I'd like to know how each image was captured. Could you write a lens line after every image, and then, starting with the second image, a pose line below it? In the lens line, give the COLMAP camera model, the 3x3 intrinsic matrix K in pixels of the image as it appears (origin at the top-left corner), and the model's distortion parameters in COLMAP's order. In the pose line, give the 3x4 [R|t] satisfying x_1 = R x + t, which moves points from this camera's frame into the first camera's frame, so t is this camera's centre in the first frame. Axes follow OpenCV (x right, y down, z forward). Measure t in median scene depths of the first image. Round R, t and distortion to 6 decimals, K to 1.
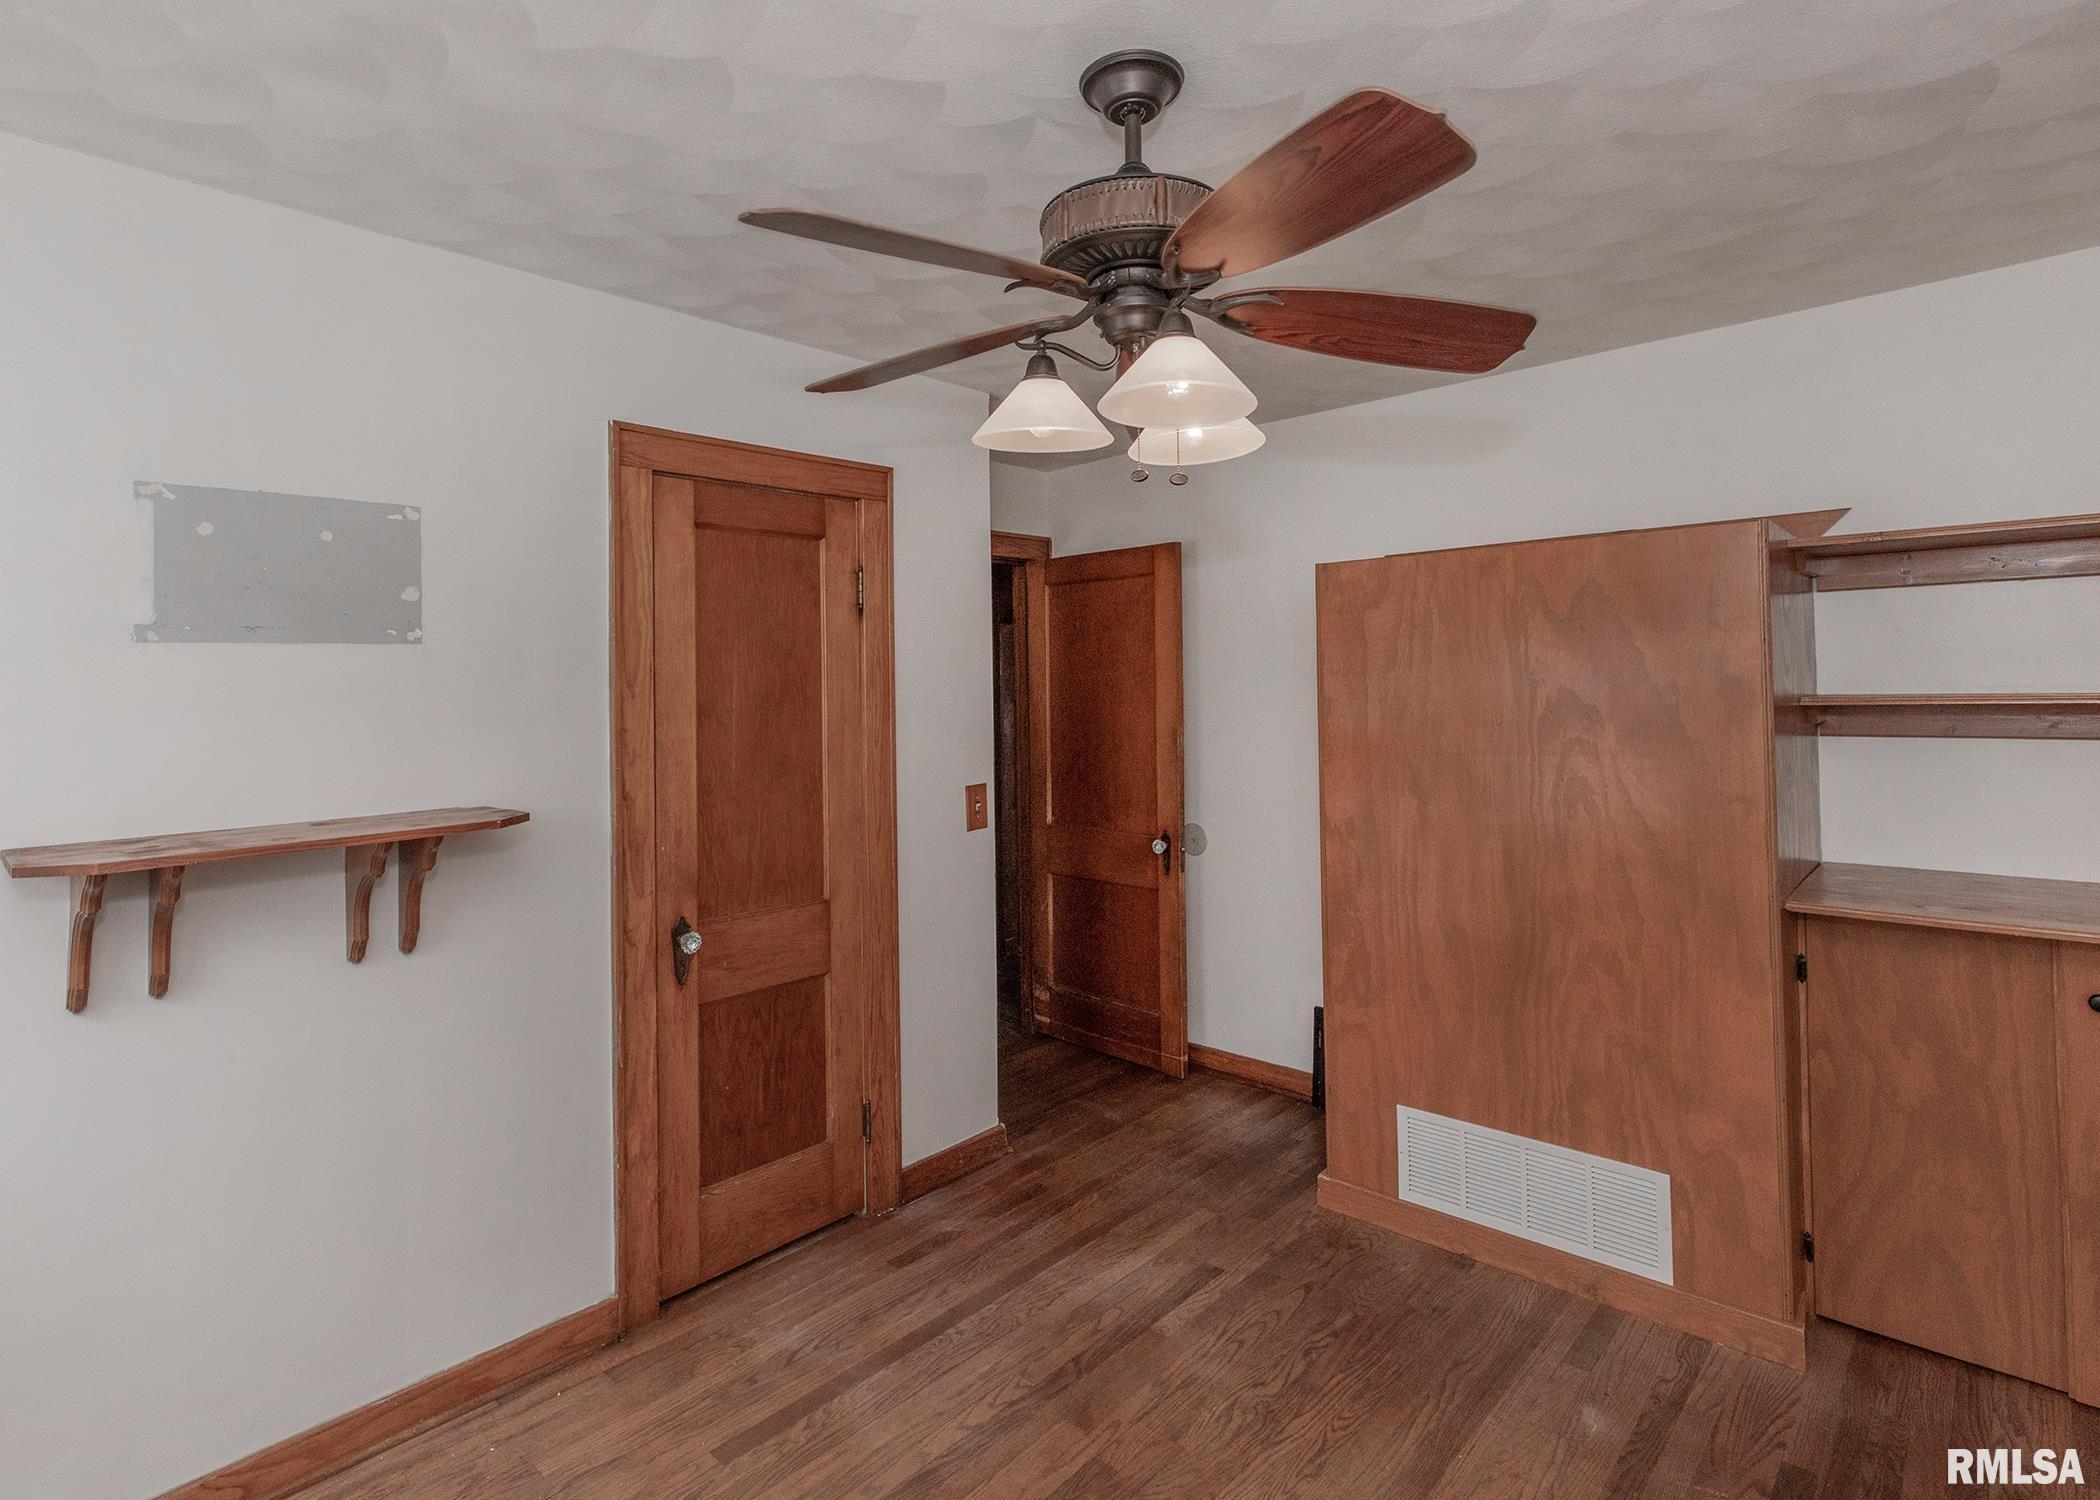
lens RADIAL K [[1057.7, 0, 1042.9], [0, 1057.7, 696.9], [0, 0, 1]] dist [0.001317, 0.000038]
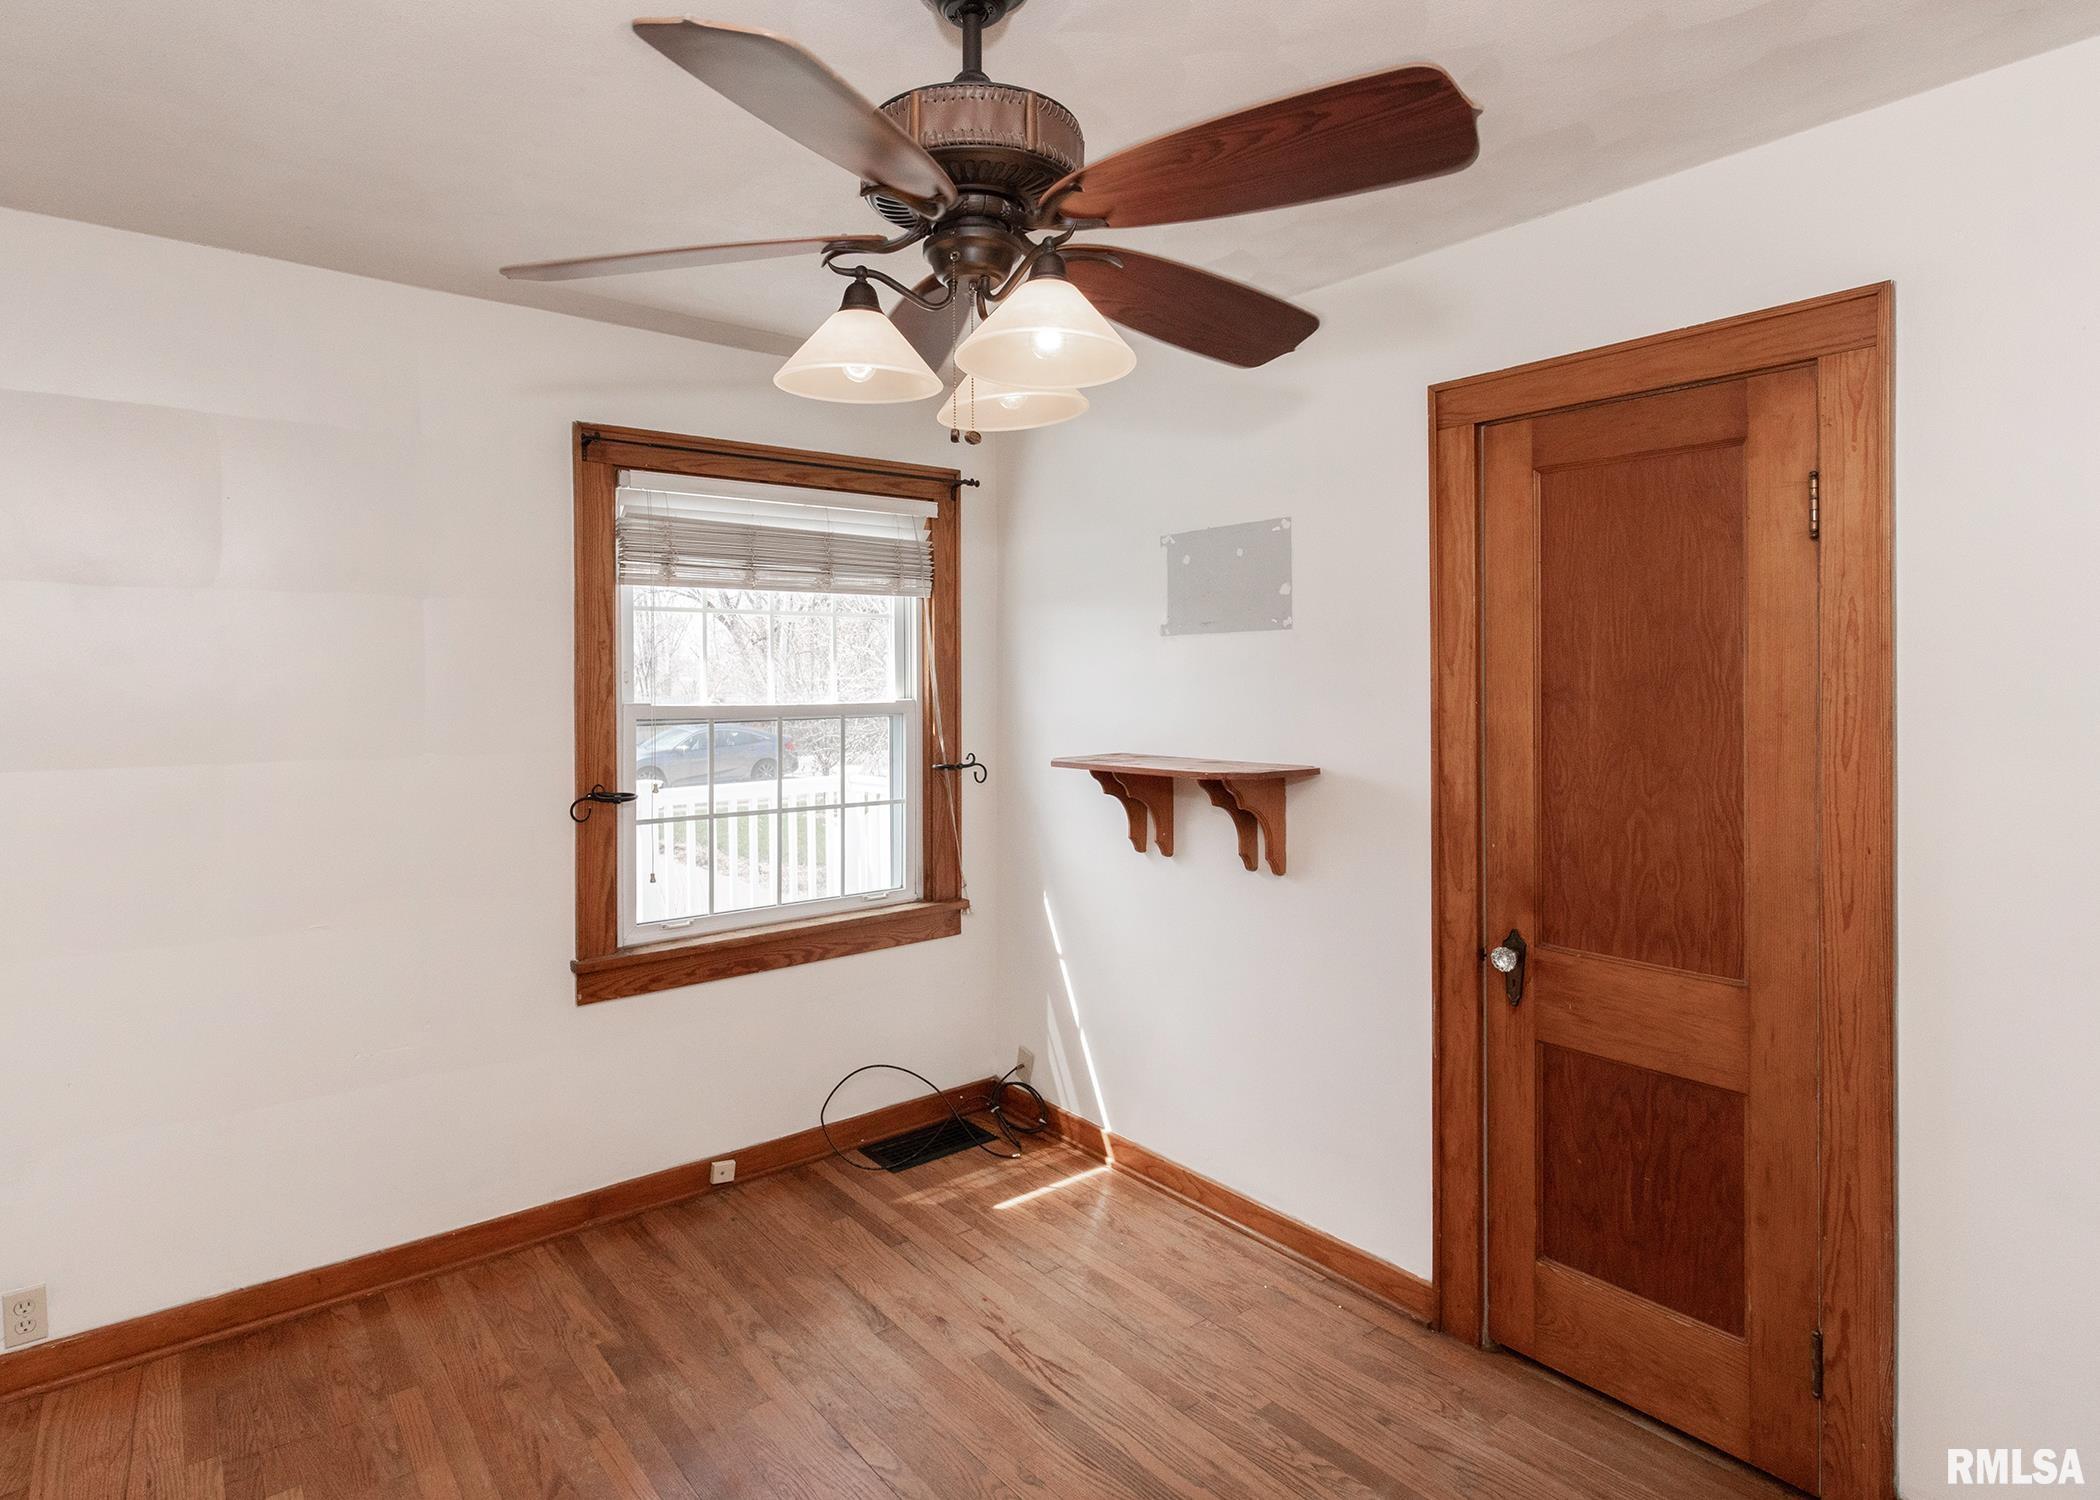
lens RADIAL K [[1176.6, 0, 1049.1], [0, 1176.6, 717.7], [0, 0, 1]] dist [-0.000466, -0.001952]
pose [[-0.155575, 0.058536, -0.986088, 0.694908], [-0.001528, 0.998227, 0.059498, -0.024166], [0.987823, 0.010763, -0.155210, 0.806002]]
